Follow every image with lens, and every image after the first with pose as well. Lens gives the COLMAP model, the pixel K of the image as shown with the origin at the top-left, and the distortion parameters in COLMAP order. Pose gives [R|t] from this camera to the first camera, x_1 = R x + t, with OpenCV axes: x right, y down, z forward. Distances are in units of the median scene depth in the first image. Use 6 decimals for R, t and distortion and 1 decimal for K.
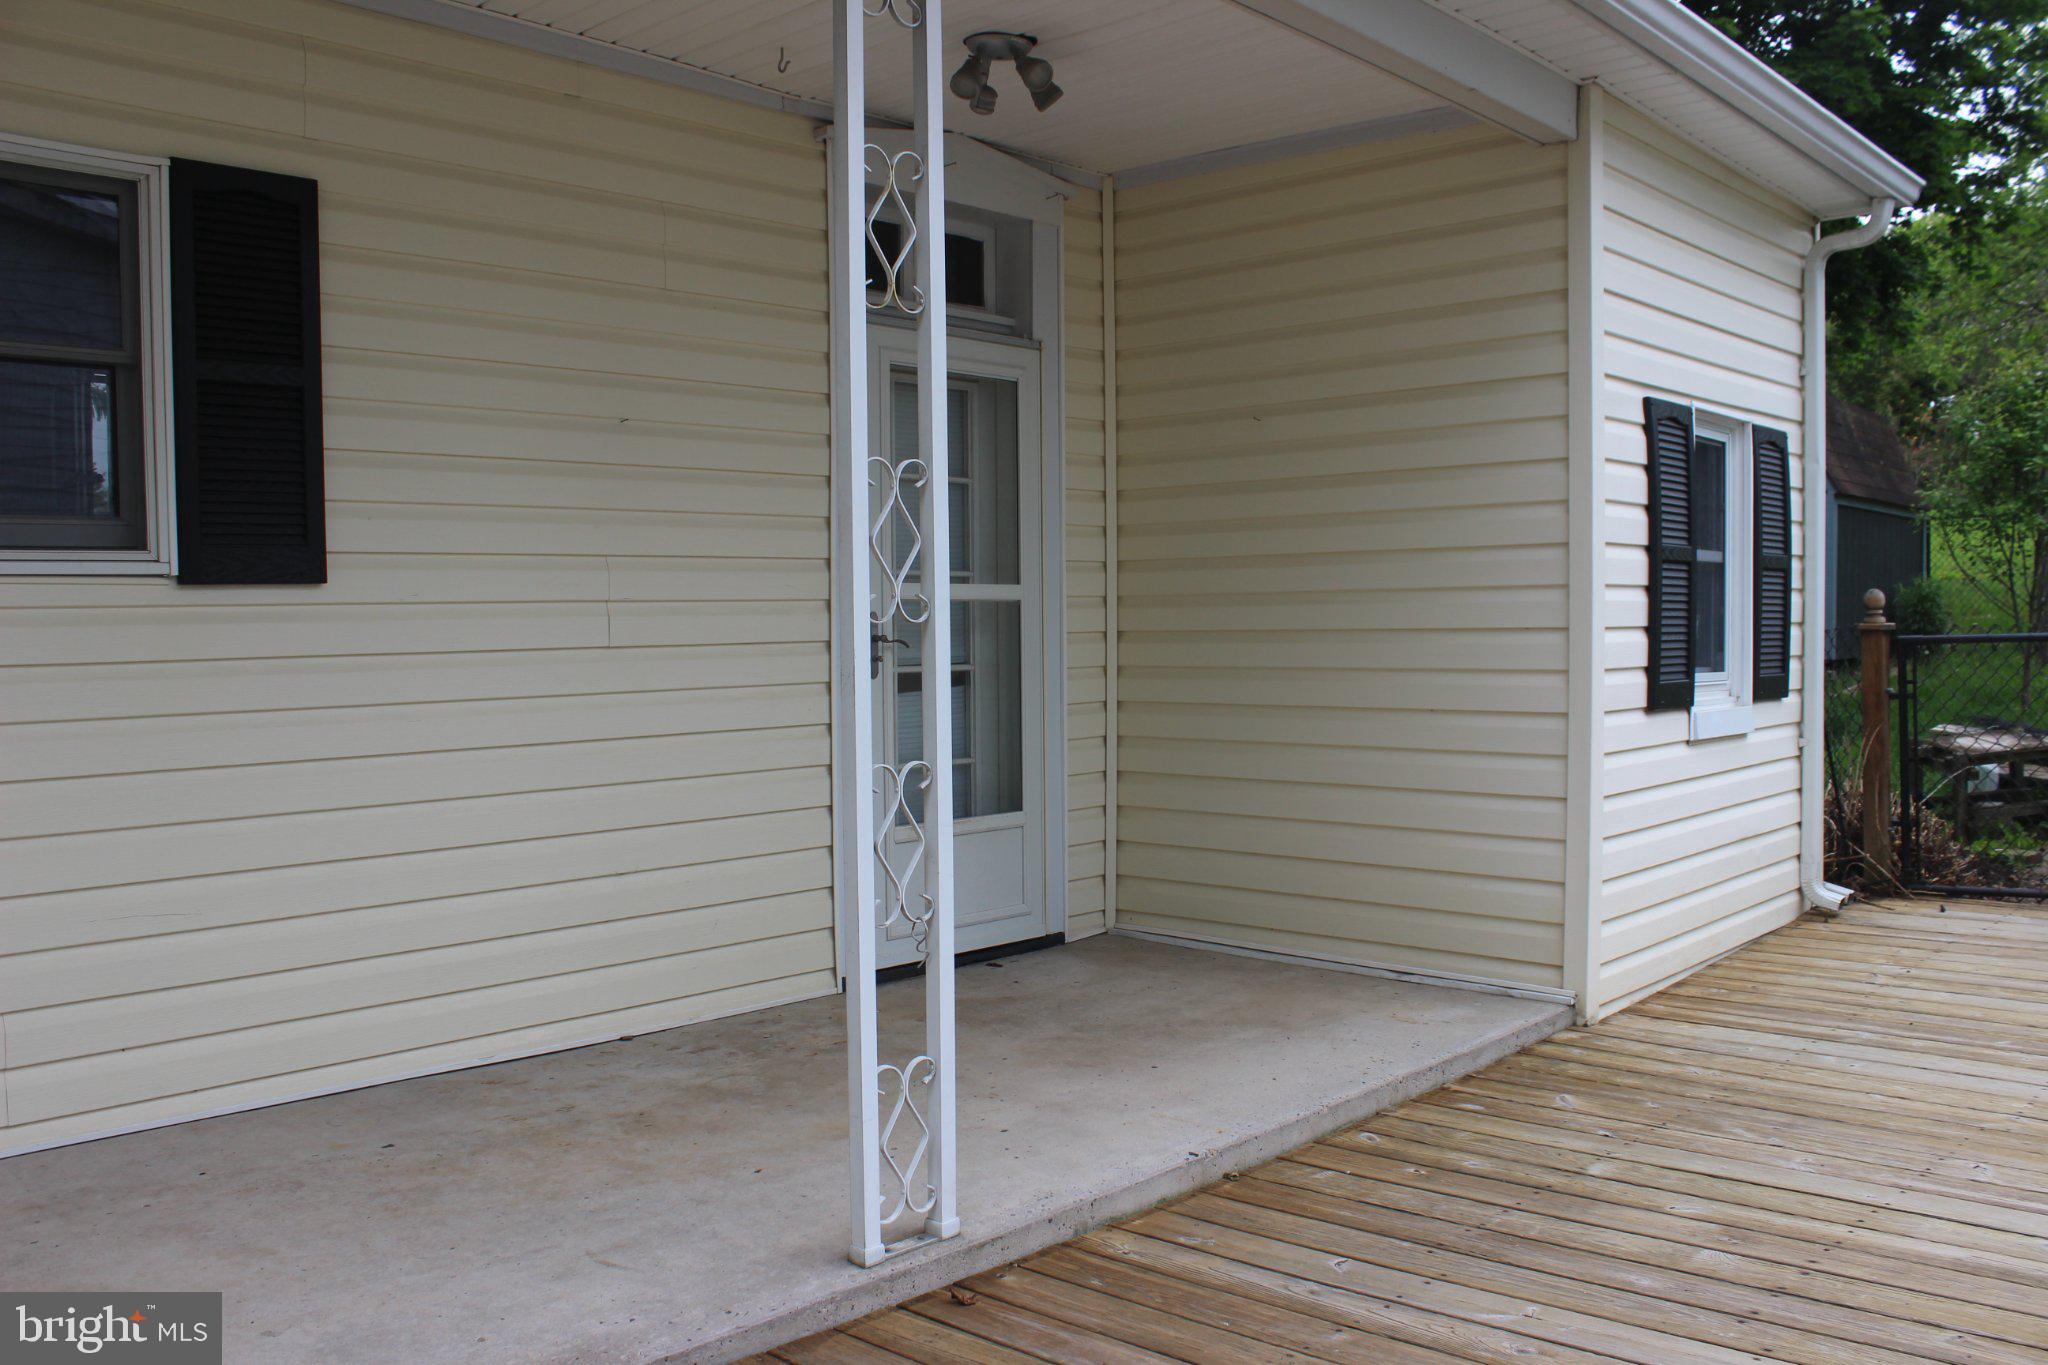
lens RADIAL K [[1704.3, 0, 1032.7], [0, 1704.3, 718.7], [0, 0, 1]] dist [-0.159766, 0.117071]
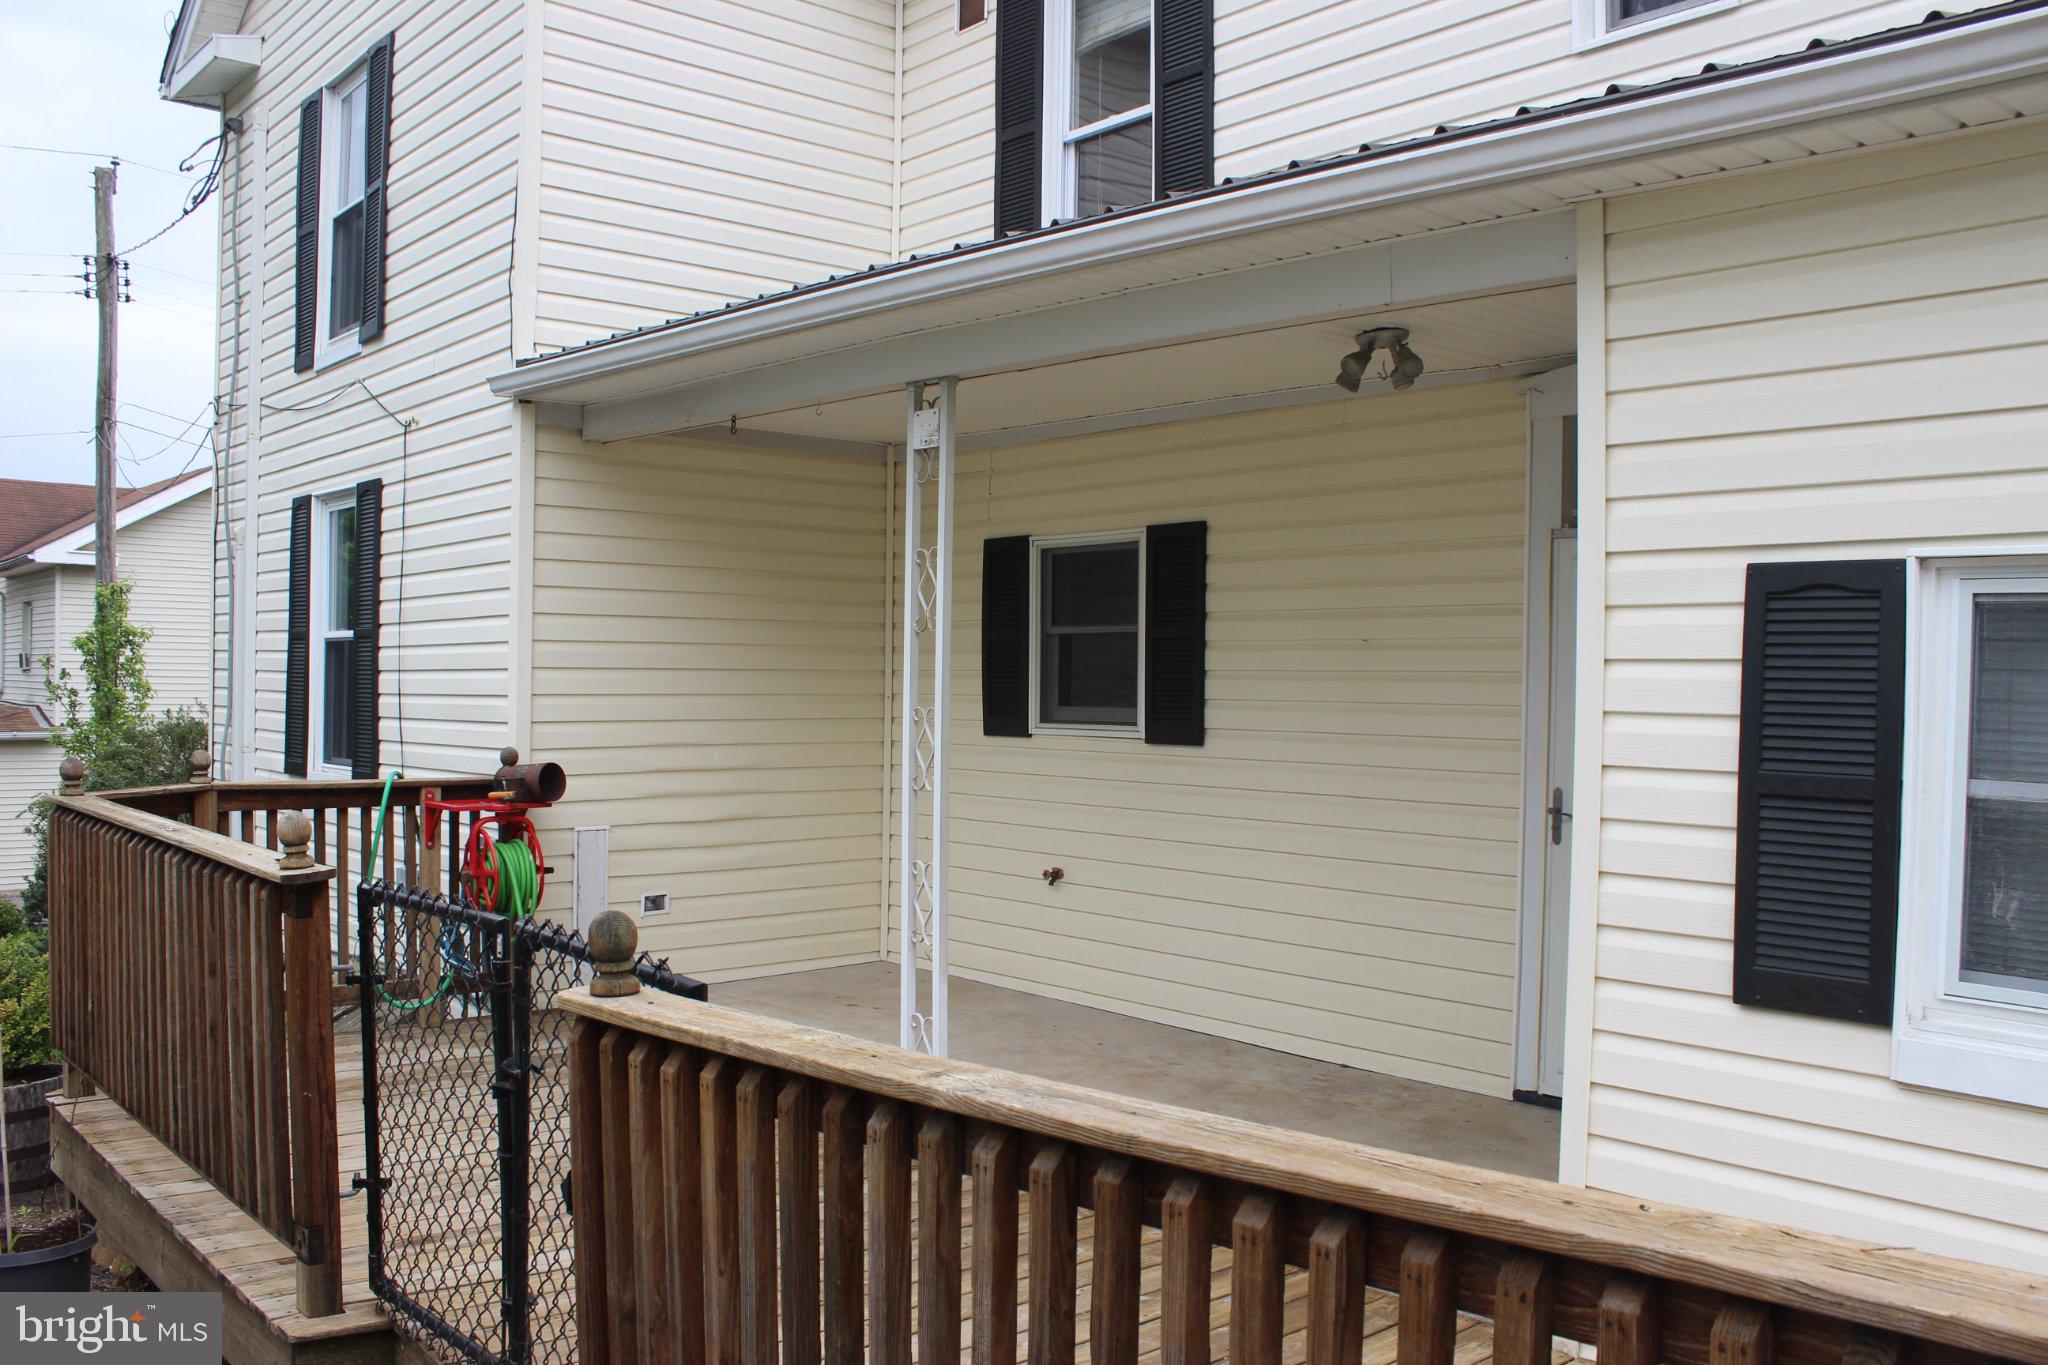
lens RADIAL K [[1704.3, 0, 1032.7], [0, 1704.3, 718.7], [0, 0, 1]] dist [-0.159766, 0.117071]
pose [[-0.102726, 0.034050, -0.994127, 1.414365], [-0.069487, 0.996727, 0.041319, -0.173183], [0.992280, 0.073323, -0.100024, 0.997228]]
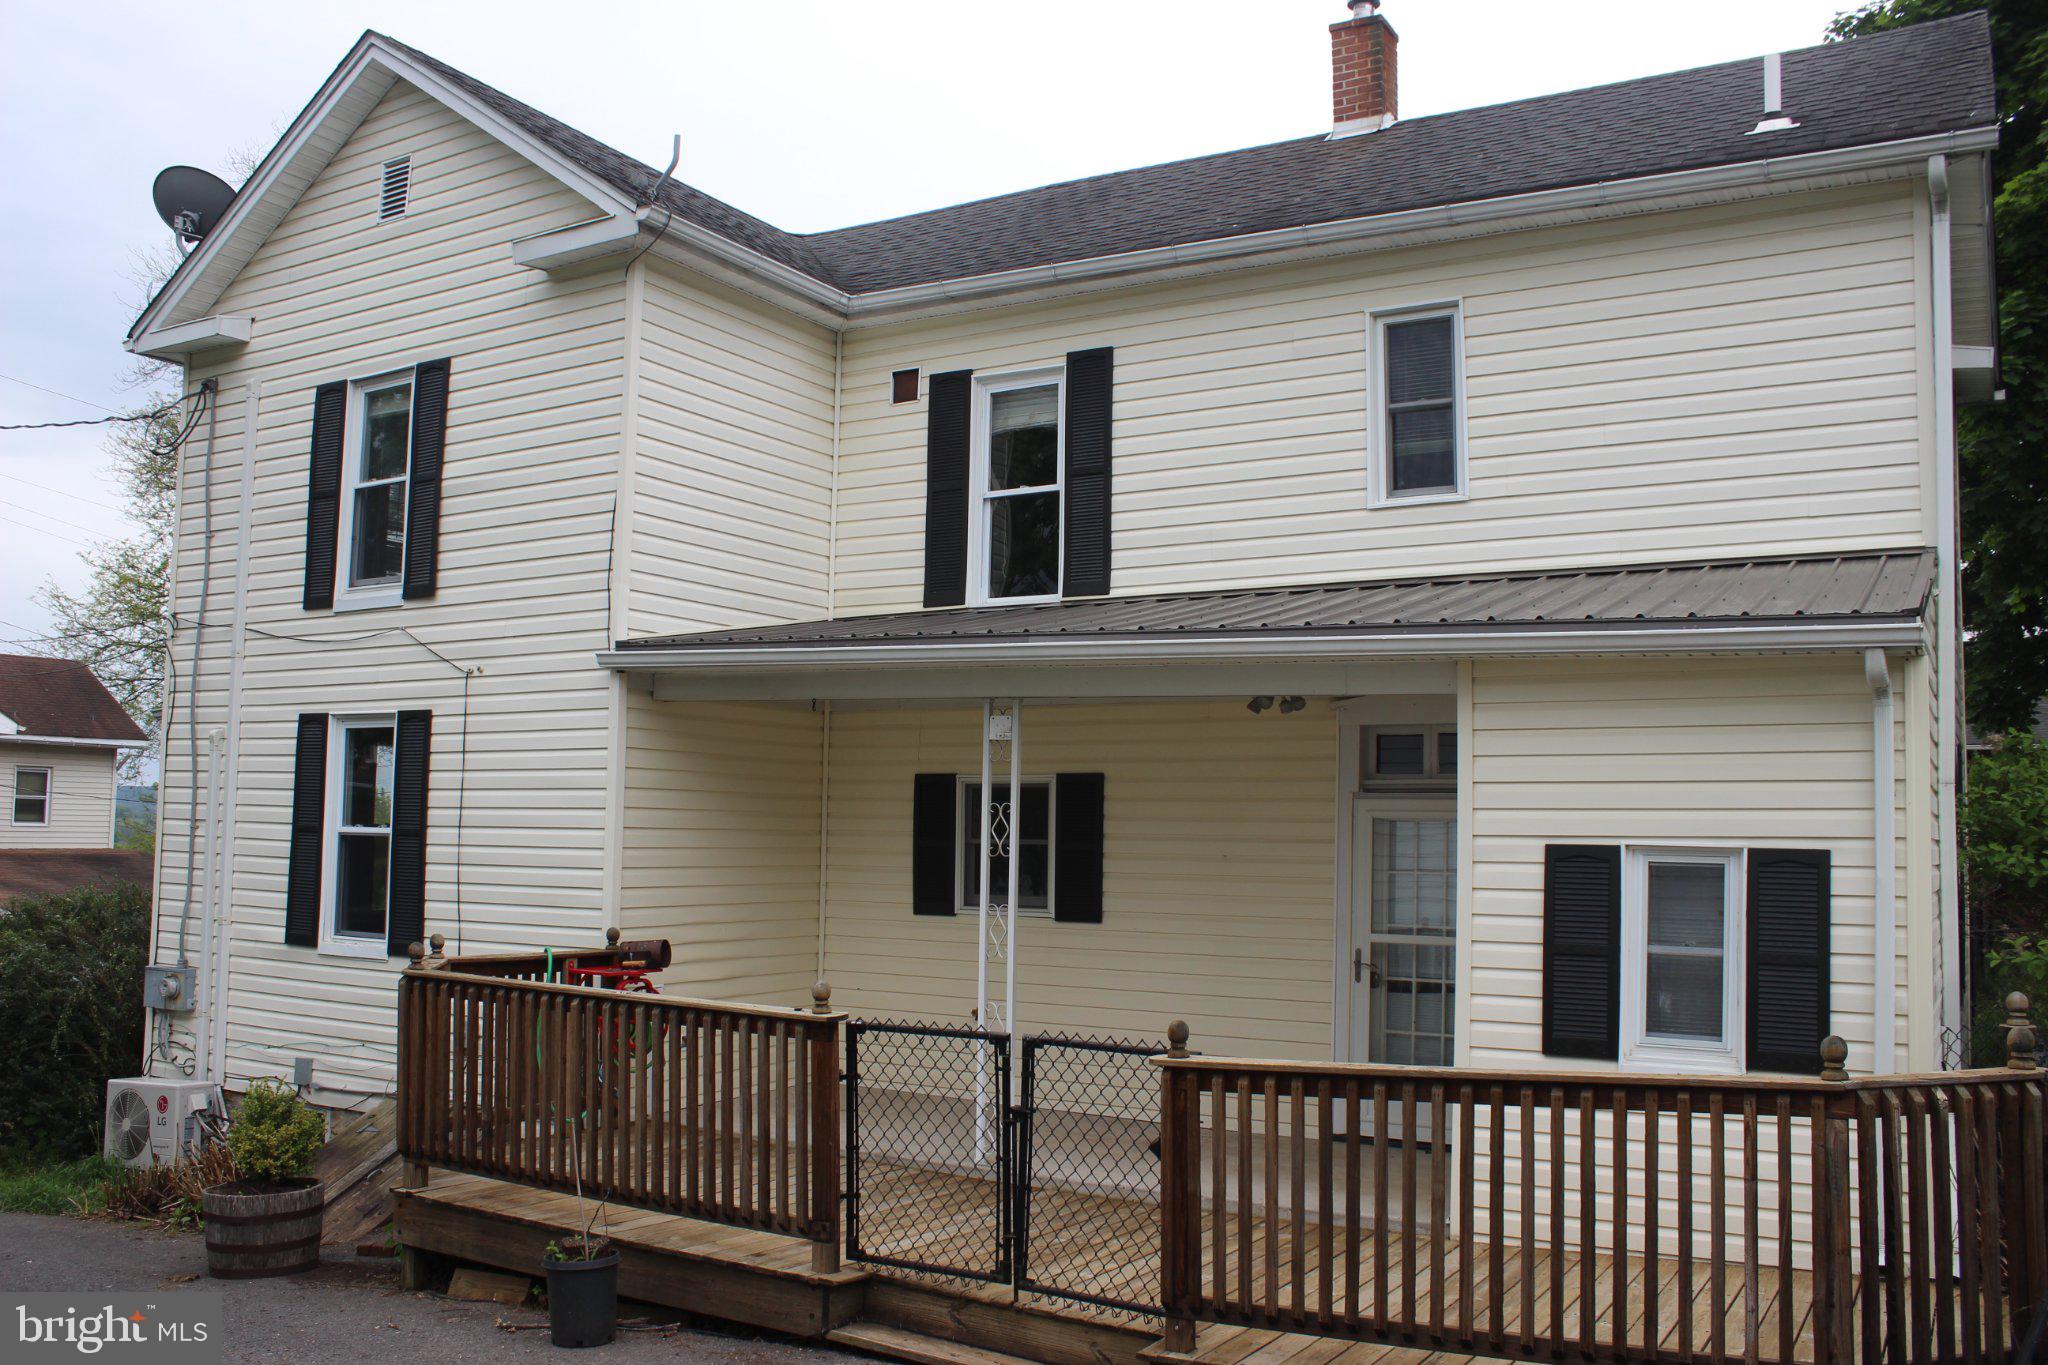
lens RADIAL K [[1704.3, 0, 1032.7], [0, 1704.3, 718.7], [0, 0, 1]] dist [-0.159766, 0.117071]
pose [[0.201352, -0.051478, -0.978165, 2.243791], [-0.077293, 0.994669, -0.068258, -0.212918], [0.976465, 0.089349, 0.196299, 0.325356]]
